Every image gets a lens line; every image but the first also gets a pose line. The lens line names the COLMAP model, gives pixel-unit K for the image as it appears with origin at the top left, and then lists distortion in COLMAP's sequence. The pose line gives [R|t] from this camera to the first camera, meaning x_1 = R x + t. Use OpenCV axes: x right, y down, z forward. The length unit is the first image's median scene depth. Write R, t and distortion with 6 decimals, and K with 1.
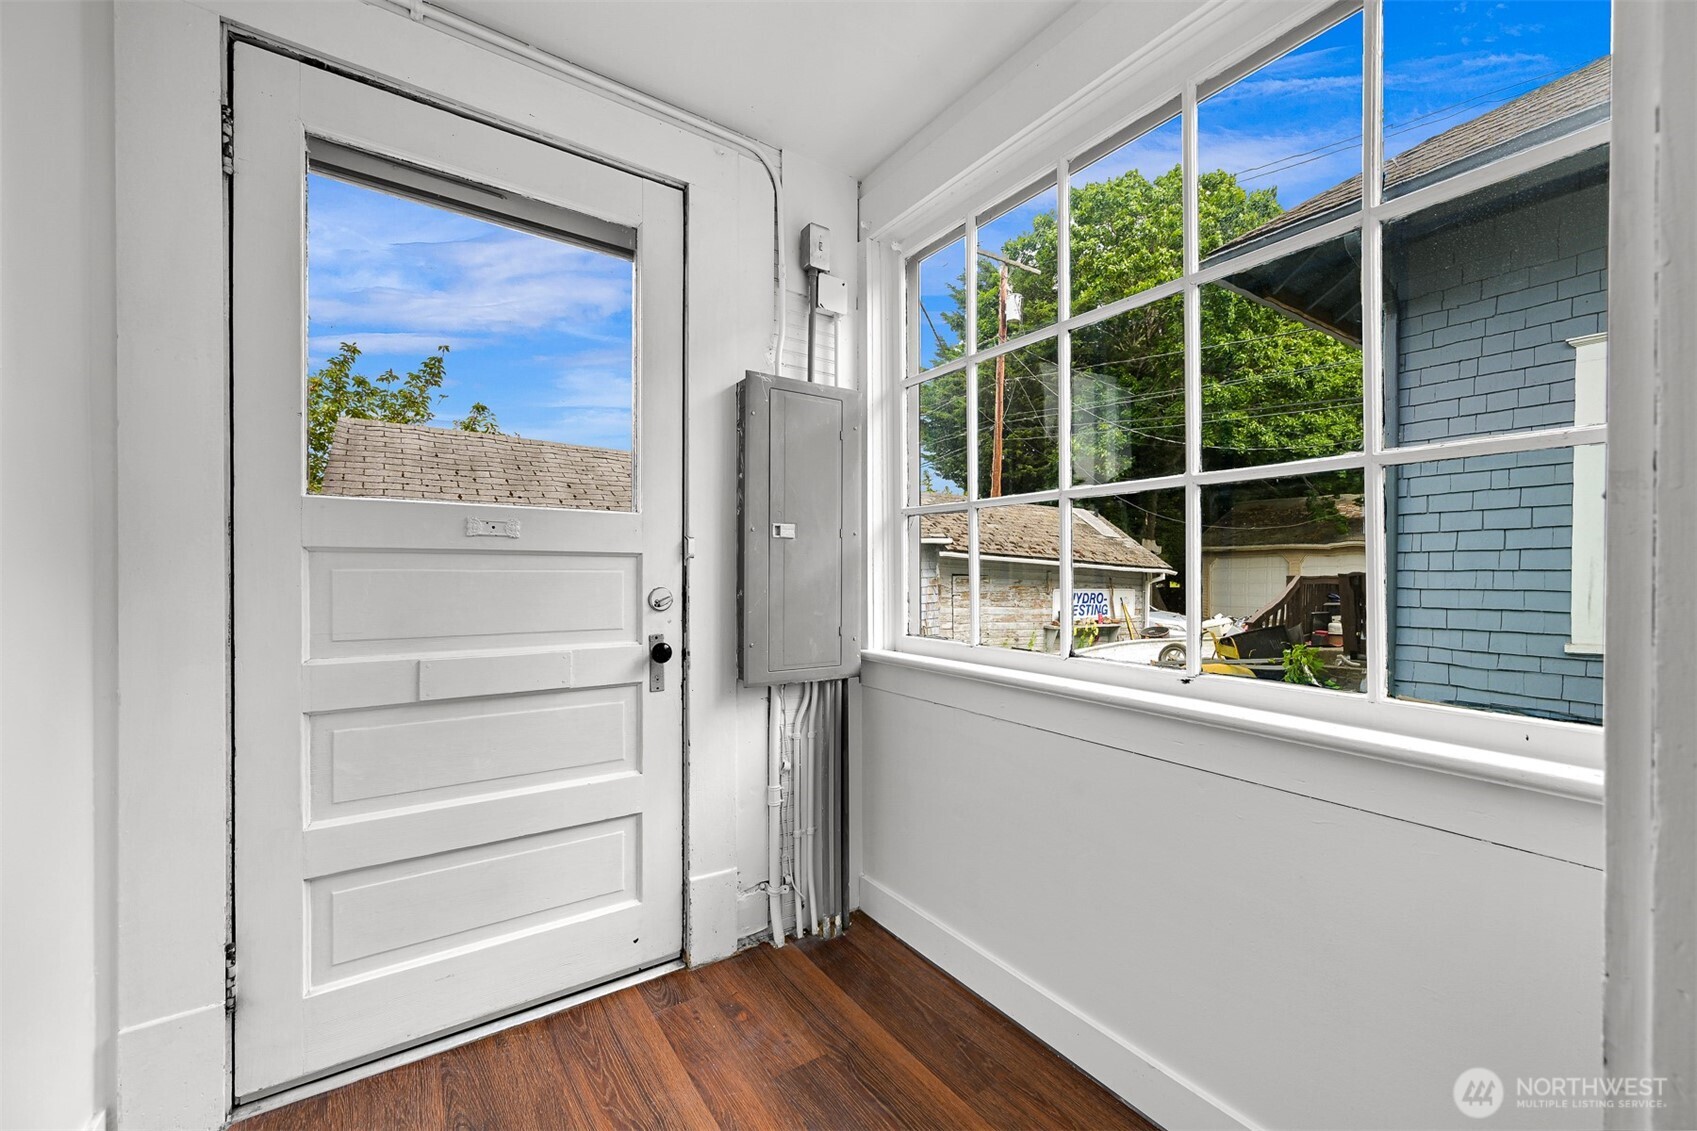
lens RADIAL K [[673.0, 0, 853.7], [0, 673.0, 571.6], [0, 0, 1]] dist [-0.002790, 0.000765]
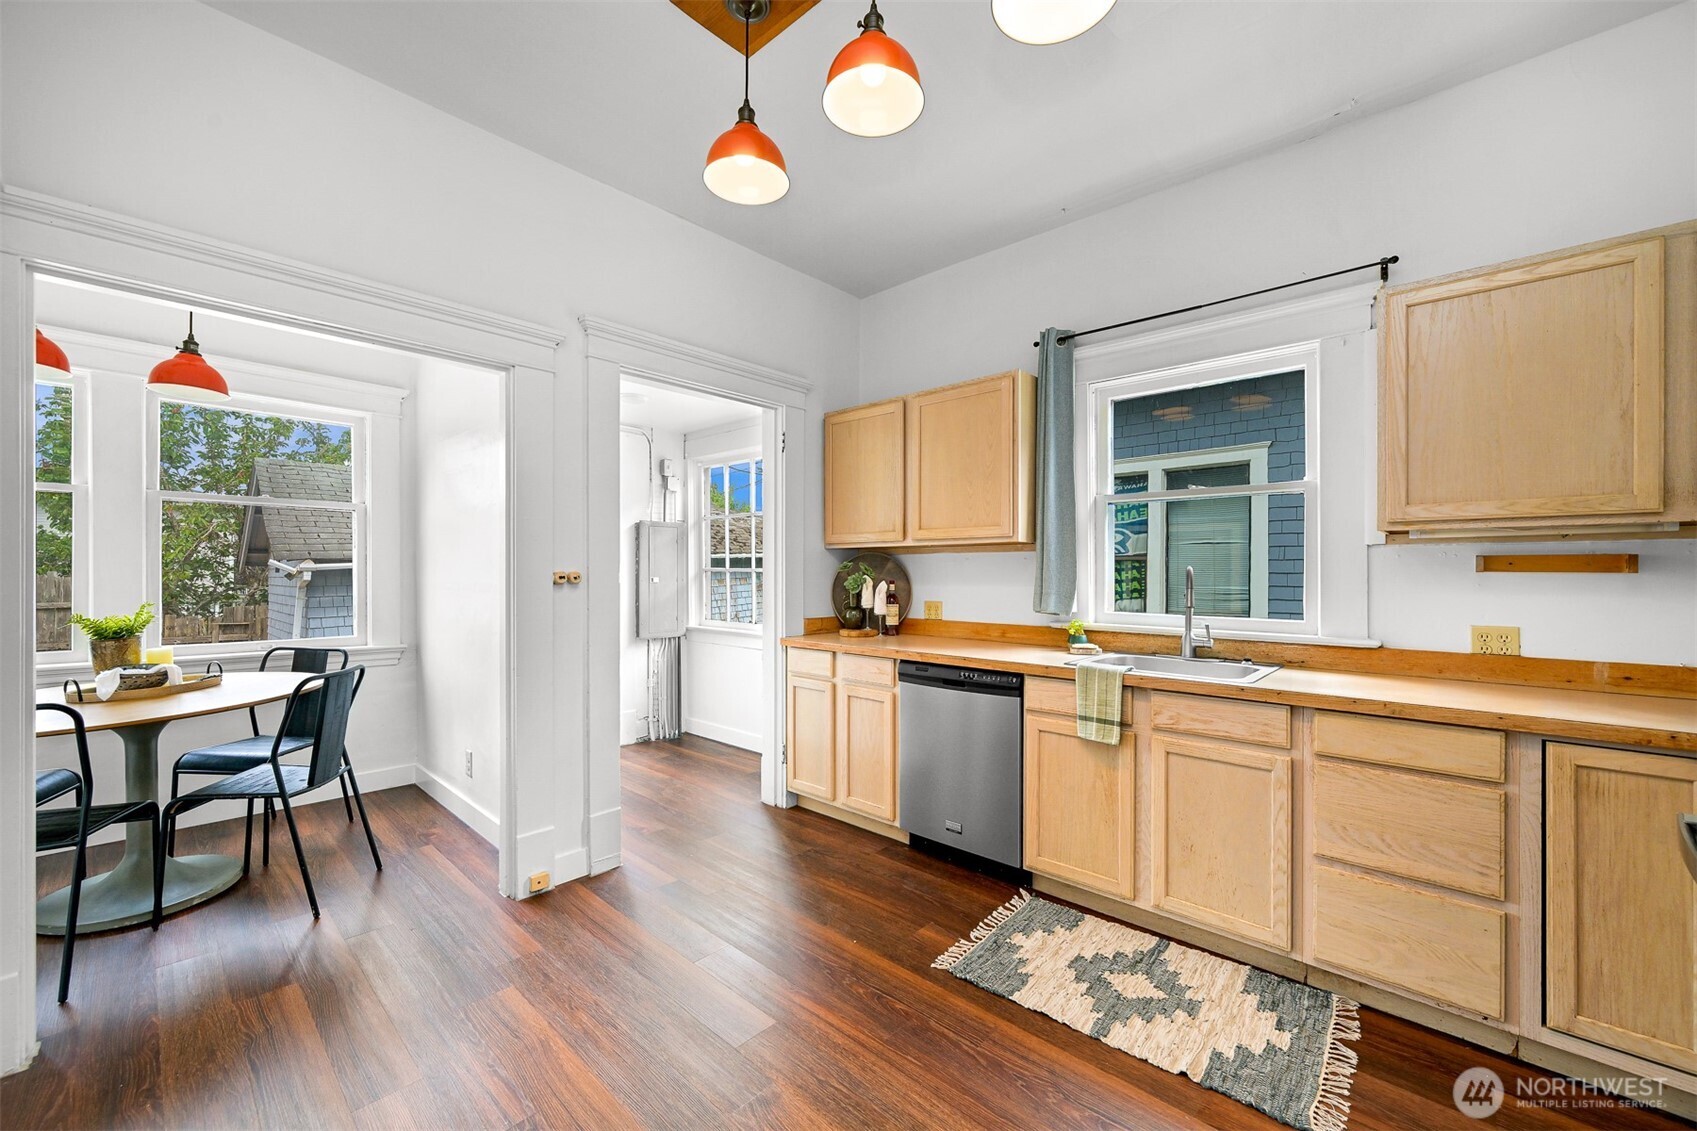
lens RADIAL K [[673.0, 0, 847.2], [0, 673.0, 576.8], [0, 0, 1]] dist [-0.002790, 0.000765]
pose [[0.977896, -0.003885, 0.209057, 0.077864], [0.002754, 0.999980, 0.005703, -0.080146], [-0.209075, -0.005001, 0.977887, -1.630683]]
